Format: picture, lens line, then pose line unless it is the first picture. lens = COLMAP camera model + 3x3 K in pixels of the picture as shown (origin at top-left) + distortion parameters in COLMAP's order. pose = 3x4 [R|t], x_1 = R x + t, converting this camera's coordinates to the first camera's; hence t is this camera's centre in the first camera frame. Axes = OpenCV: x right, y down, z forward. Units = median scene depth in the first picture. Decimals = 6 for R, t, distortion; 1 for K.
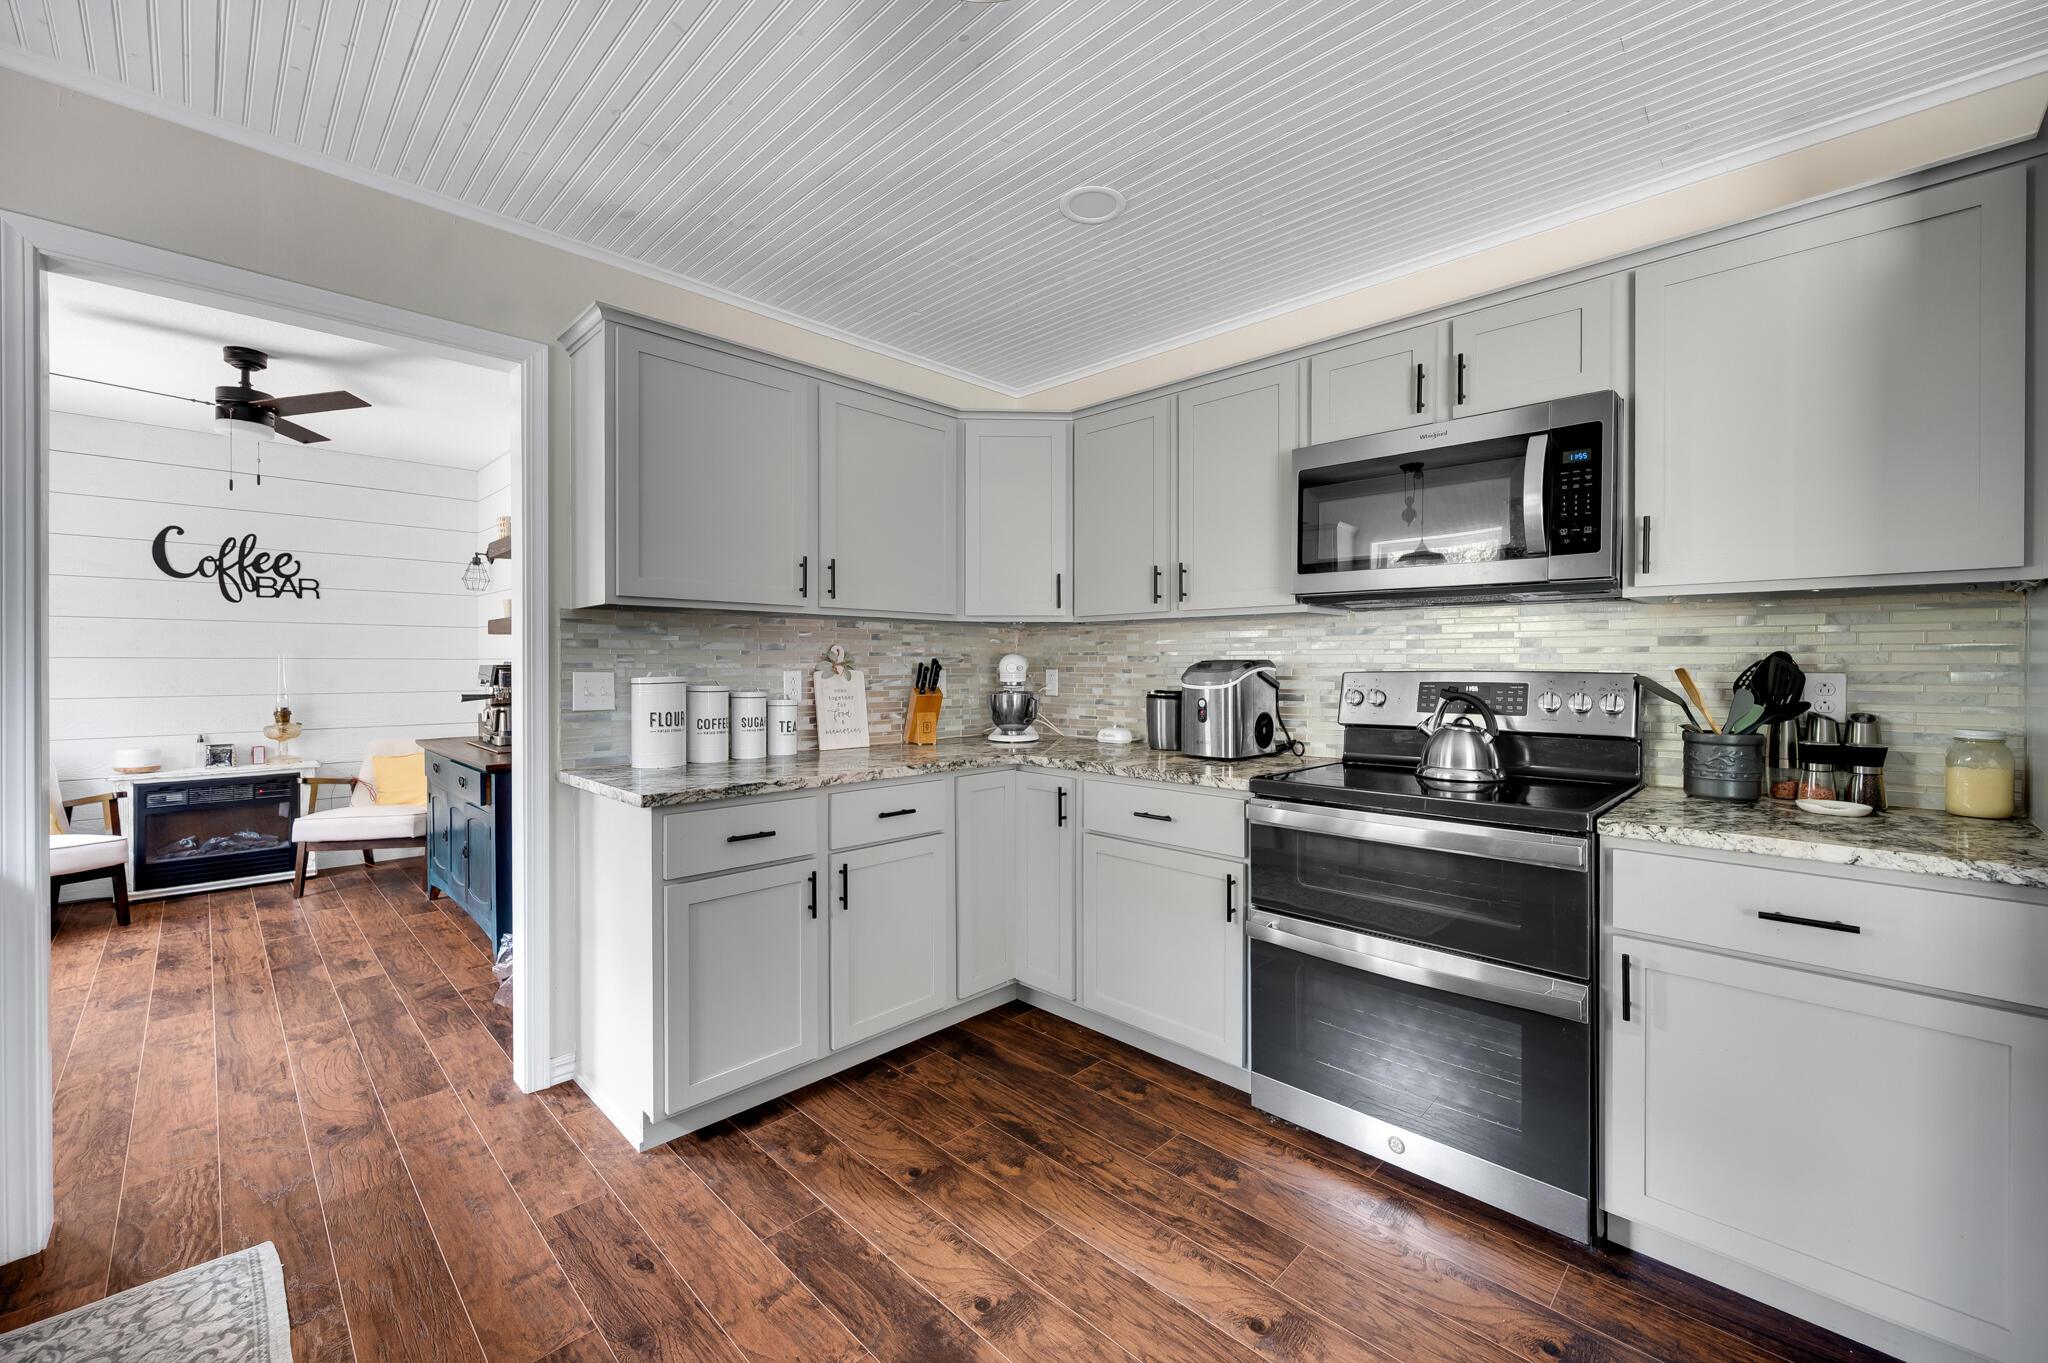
lens RADIAL K [[817.9, 0, 1034.6], [0, 817.9, 669.2], [0, 0, 1]] dist [0.000650, -0.000036]
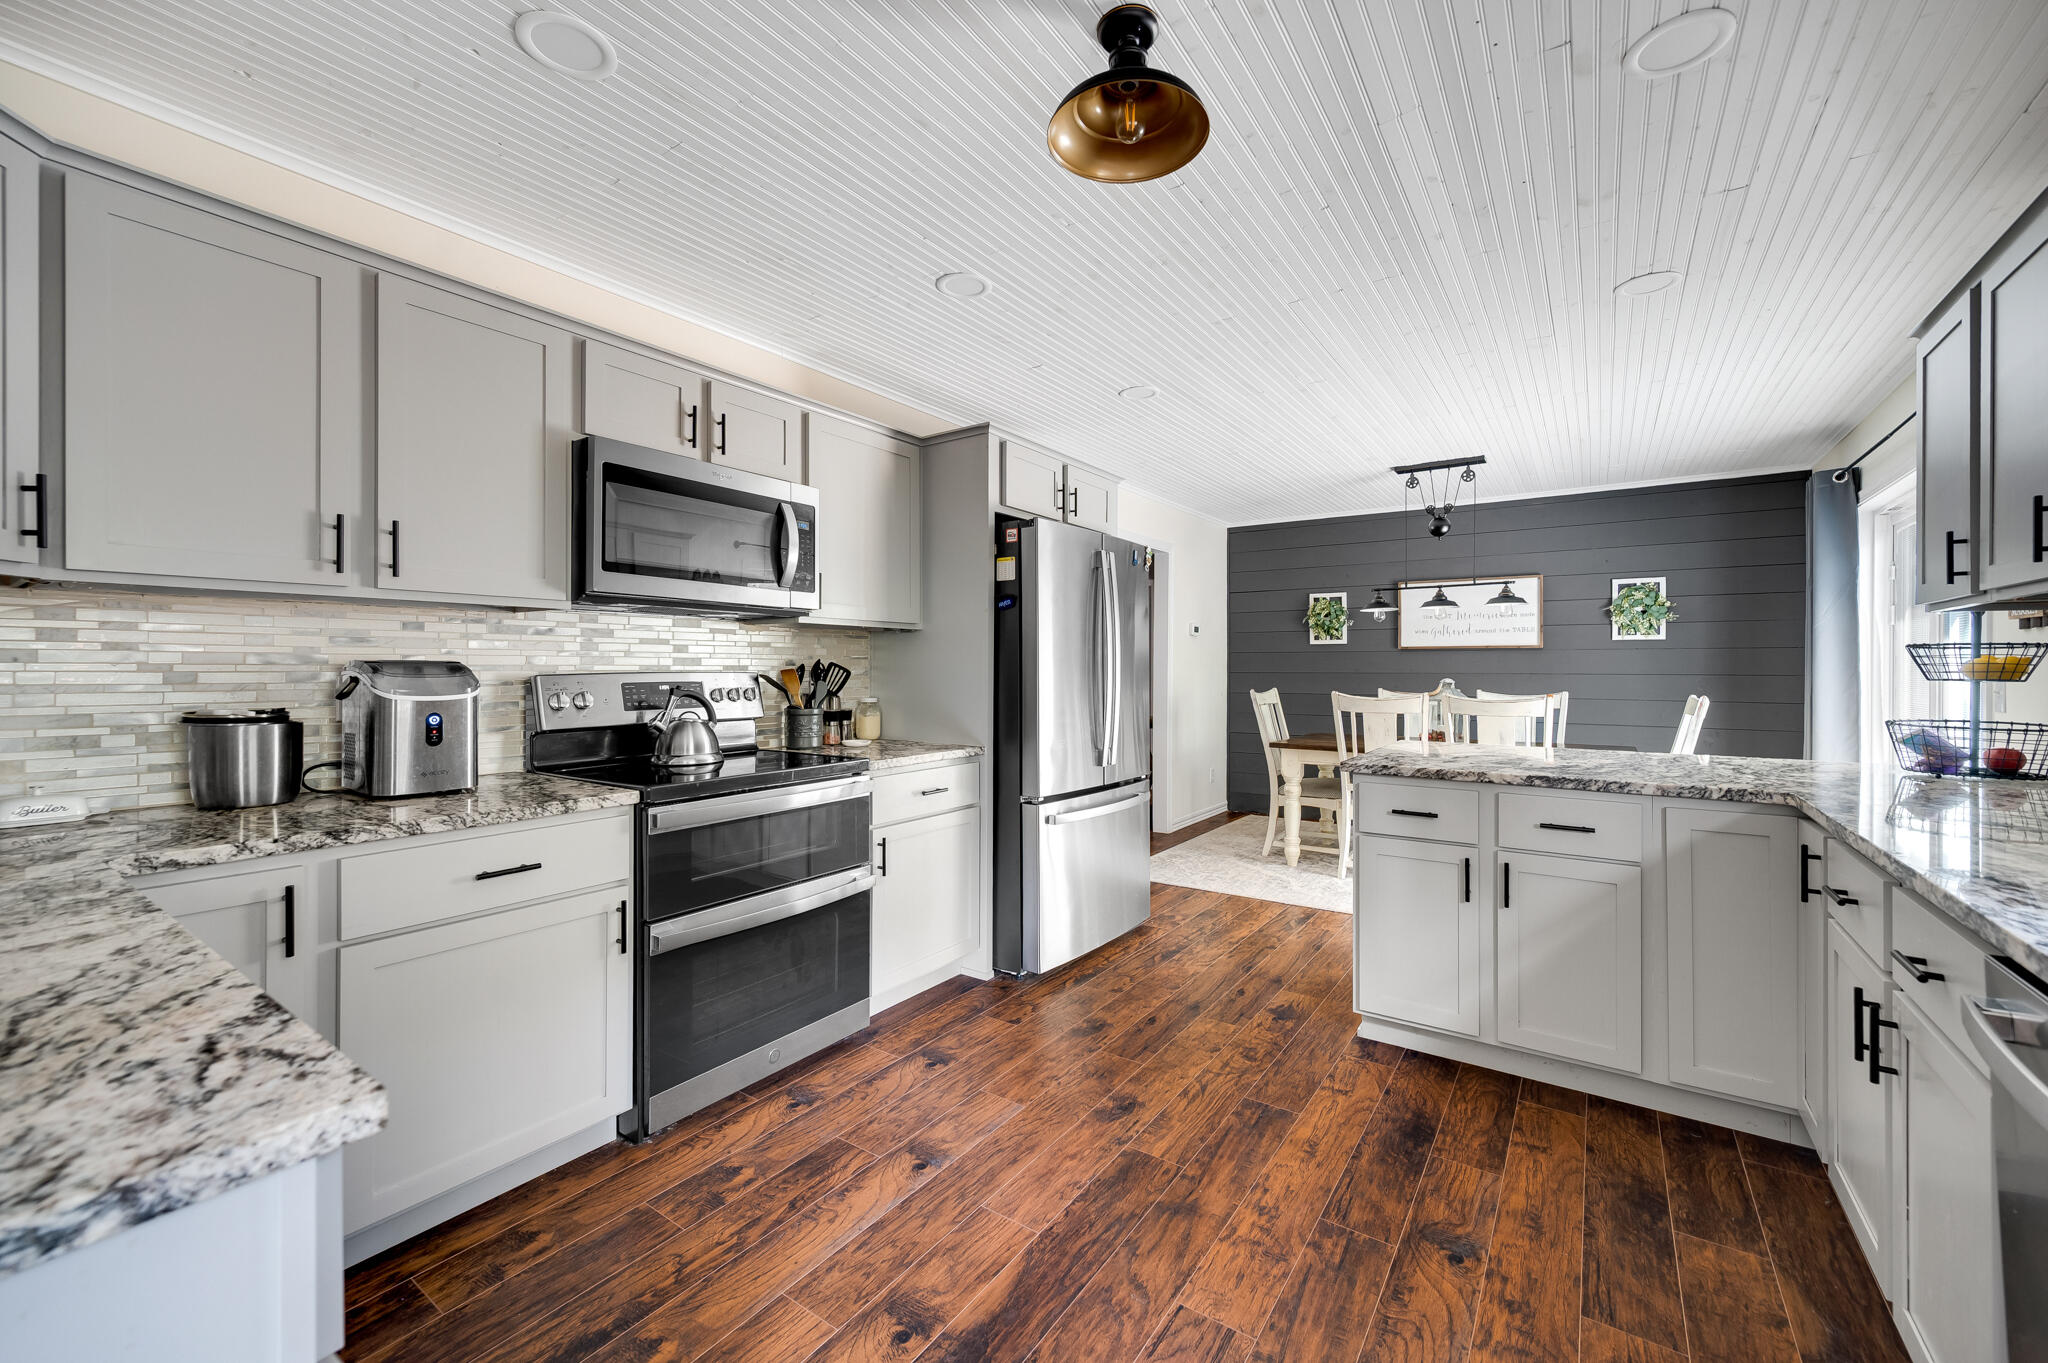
lens RADIAL K [[817.9, 0, 1032.8], [0, 817.9, 669.4], [0, 0, 1]] dist [0.000650, -0.000036]
pose [[-0.166381, -0.004560, 0.986051, -0.699452], [0.005474, 0.999970, 0.005548, -0.005435], [-0.986046, 0.006321, -0.166351, 0.682979]]
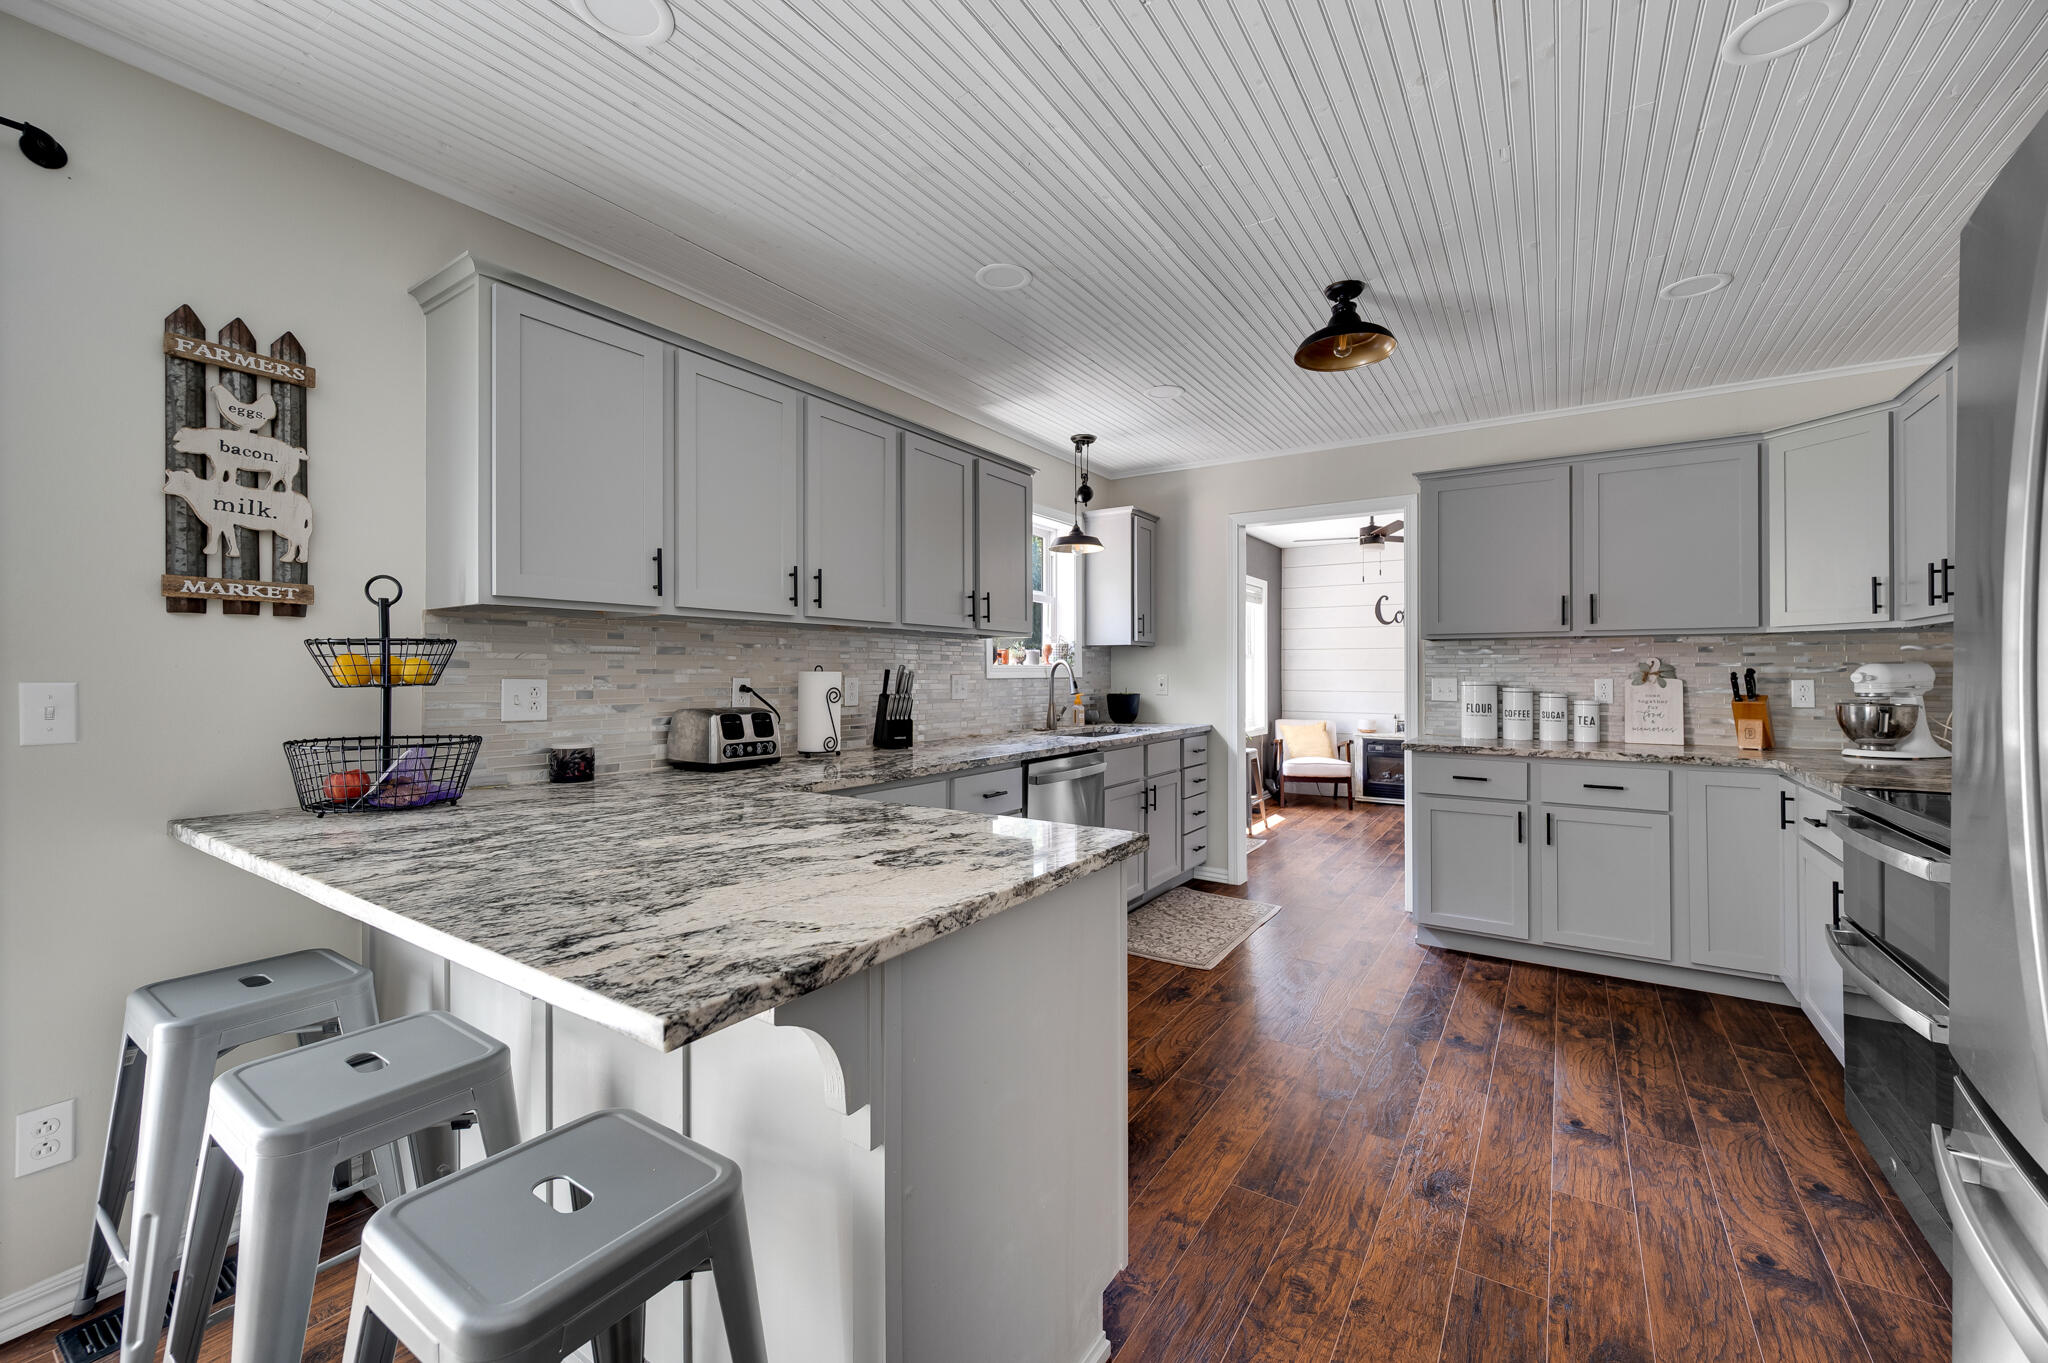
lens RADIAL K [[817.9, 0, 1024.0], [0, 817.9, 672.1], [0, 0, 1]] dist [0.000650, -0.000036]
pose [[0.183118, -0.000870, -0.983091, 1.015418], [-0.007861, 0.999966, -0.002349, 0.002066], [0.983060, 0.008158, 0.183105, -0.167302]]
